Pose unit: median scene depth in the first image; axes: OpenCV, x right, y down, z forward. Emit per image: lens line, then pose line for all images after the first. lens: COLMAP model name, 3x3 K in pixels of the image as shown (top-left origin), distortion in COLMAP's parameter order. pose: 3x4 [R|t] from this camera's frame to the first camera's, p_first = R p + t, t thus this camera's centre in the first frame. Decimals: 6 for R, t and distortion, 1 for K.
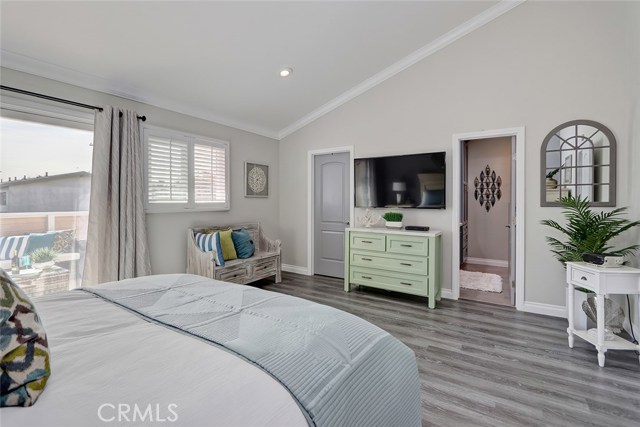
lens RADIAL K [[299.9, 0, 312.4], [0, 299.9, 203.9], [0, 0, 1]] dist [-0.001903, -0.000235]
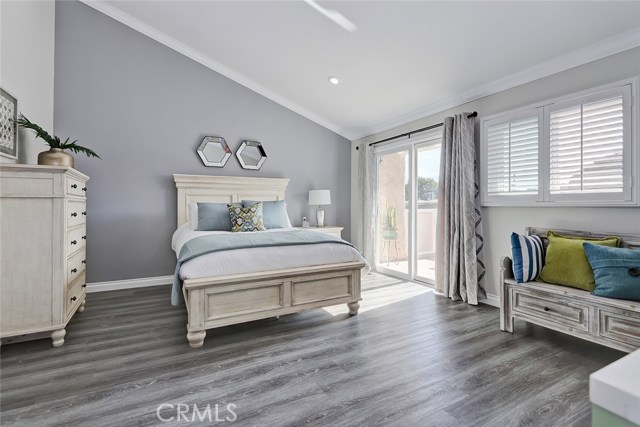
lens RADIAL K [[299.9, 0, 310.7], [0, 299.9, 204.0], [0, 0, 1]] dist [-0.001903, -0.000235]
pose [[-0.500786, -0.005543, -0.865554, 0.514896], [-0.009751, 0.999952, -0.000762, 0.026040], [0.865516, 0.008059, -0.500816, 0.864165]]
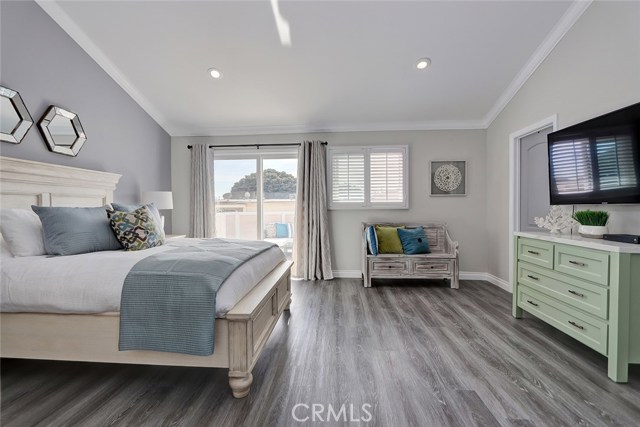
lens RADIAL K [[299.9, 0, 313.5], [0, 299.9, 212.7], [0, 0, 1]] dist [-0.001903, -0.000235]
pose [[0.474173, 0.007818, -0.880397, 0.566064], [-0.002206, 0.999968, 0.007692, 0.030300], [0.880429, -0.001705, 0.474175, 0.222368]]
